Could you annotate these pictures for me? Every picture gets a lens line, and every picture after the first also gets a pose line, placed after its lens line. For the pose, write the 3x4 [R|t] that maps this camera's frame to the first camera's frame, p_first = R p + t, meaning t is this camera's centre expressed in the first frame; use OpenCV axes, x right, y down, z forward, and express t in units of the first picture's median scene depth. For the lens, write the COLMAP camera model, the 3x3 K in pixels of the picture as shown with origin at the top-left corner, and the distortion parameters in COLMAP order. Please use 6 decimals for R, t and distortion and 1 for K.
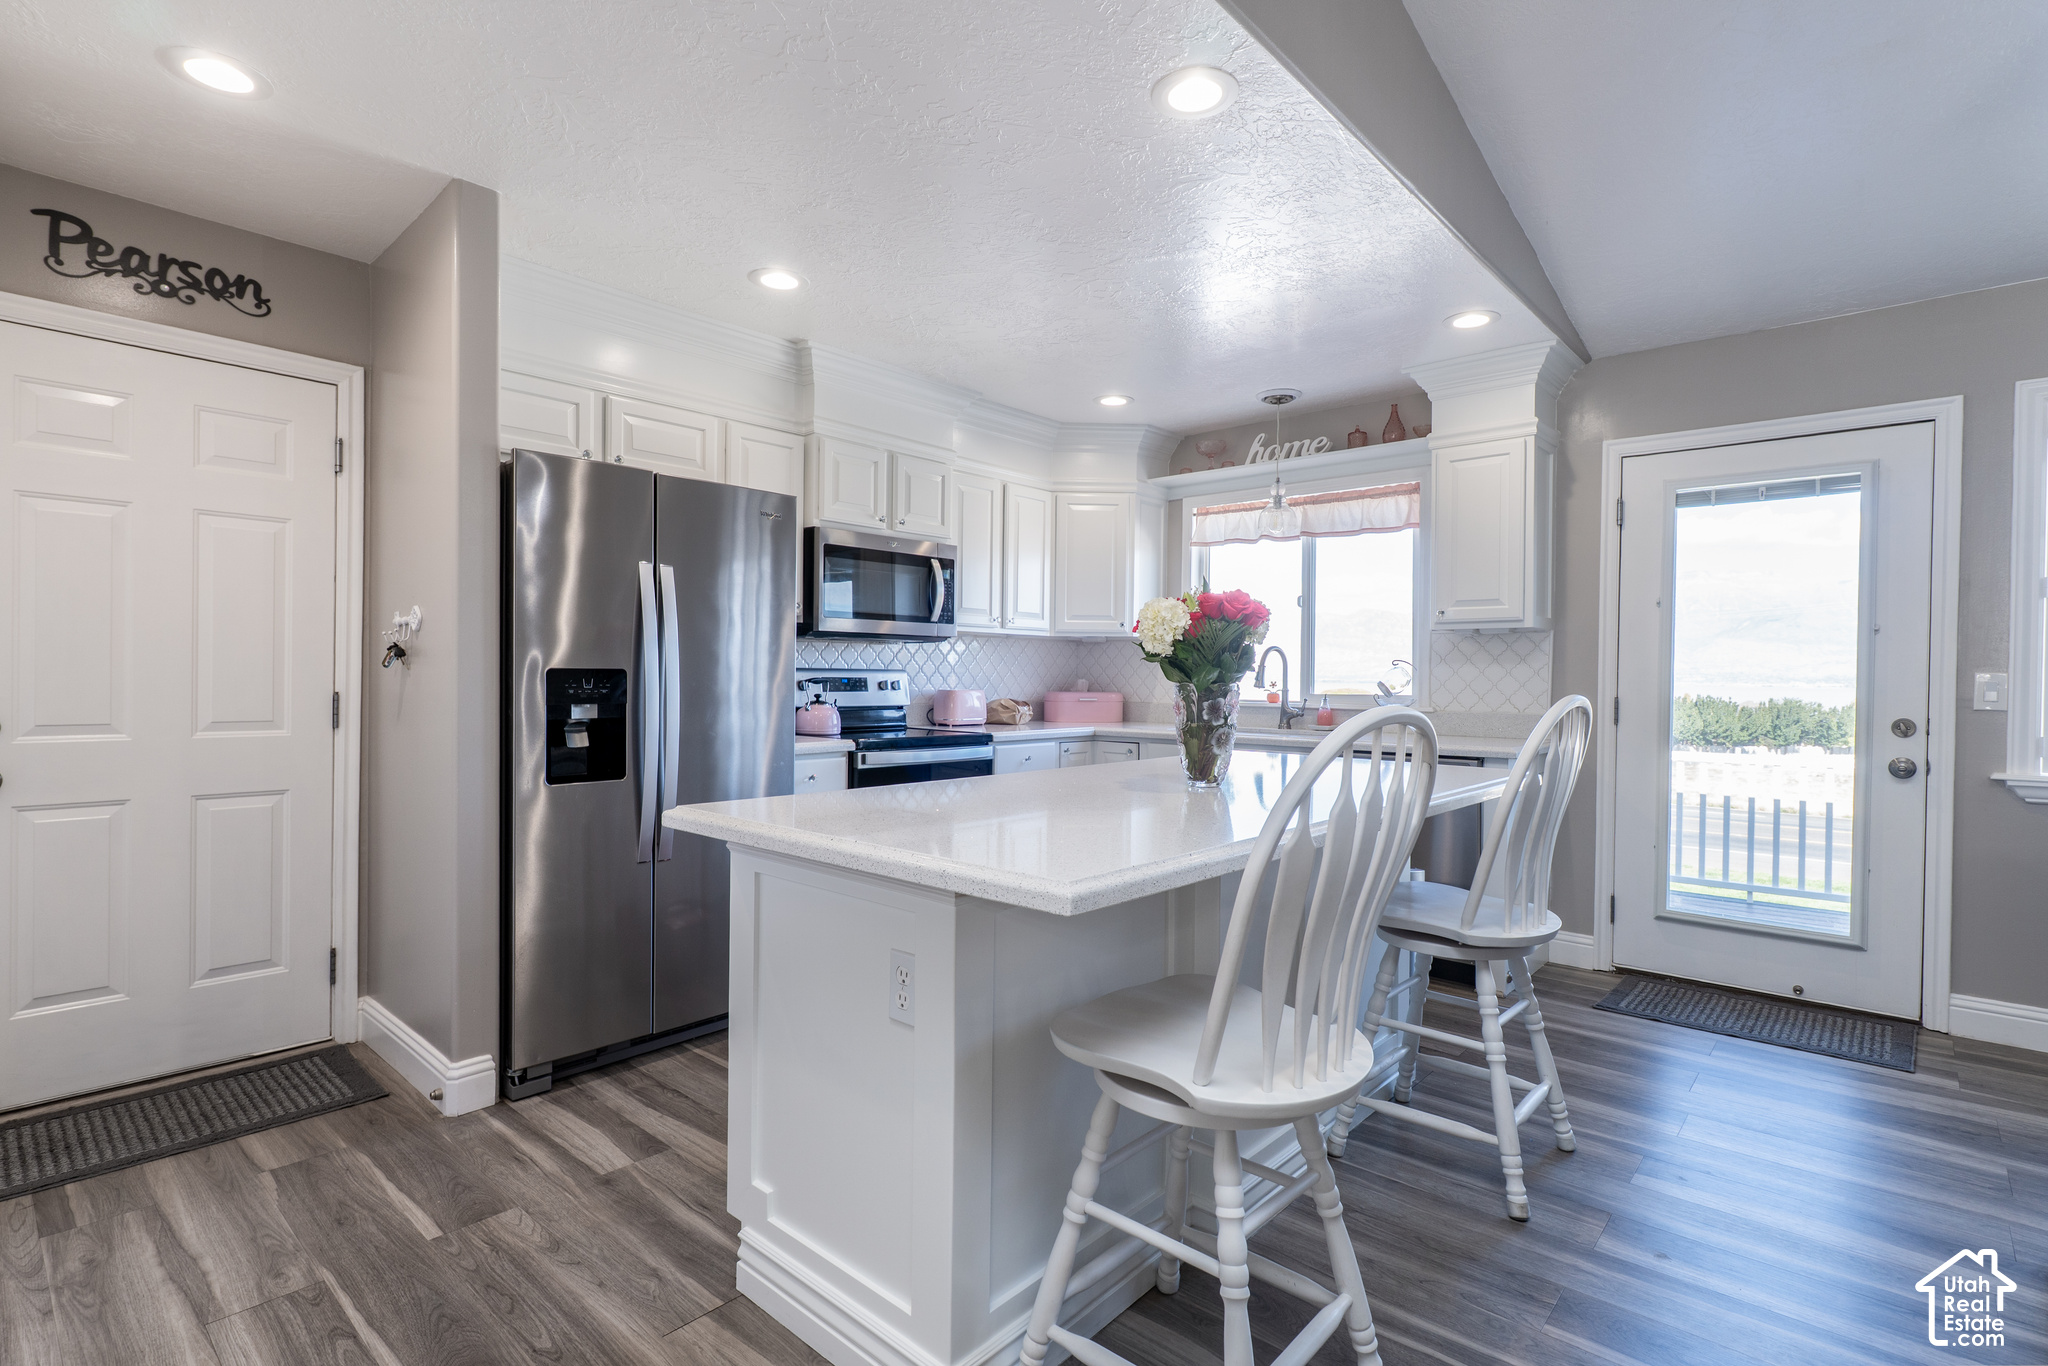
lens RADIAL K [[967.7, 0, 1028.2], [0, 967.7, 680.9], [0, 0, 1]] dist [-0.002521, 0.000036]
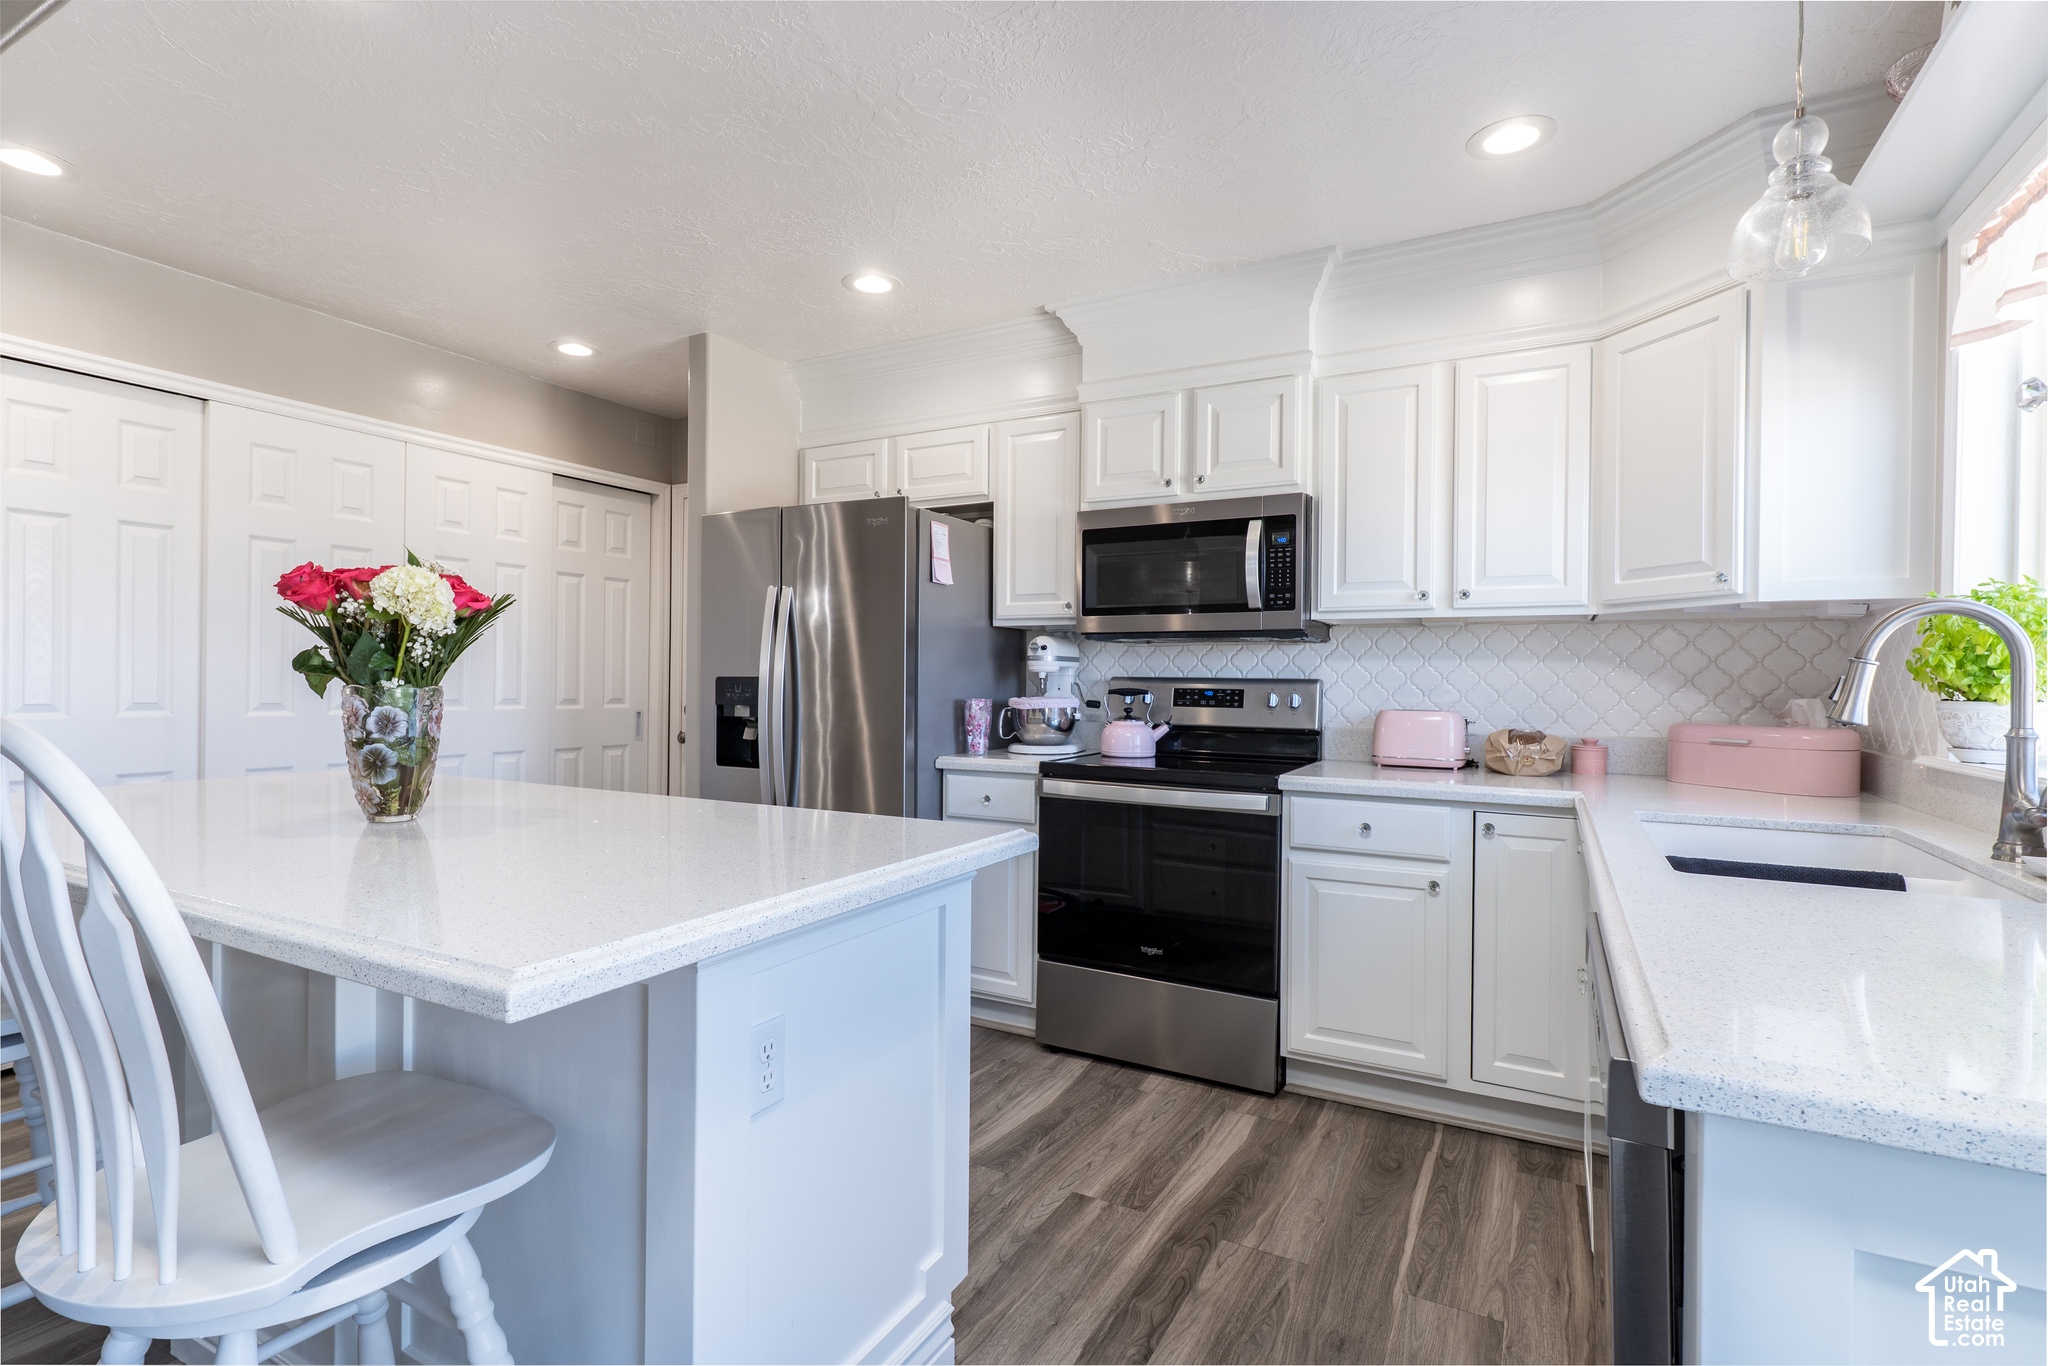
lens RADIAL K [[967.7, 0, 1027.0], [0, 967.7, 680.7], [0, 0, 1]] dist [-0.002521, 0.000036]
pose [[0.235645, -0.009583, -0.971792, 0.537138], [-0.017366, 0.999750, -0.014070, 0.002931], [0.971684, 0.020191, 0.235420, 0.671326]]
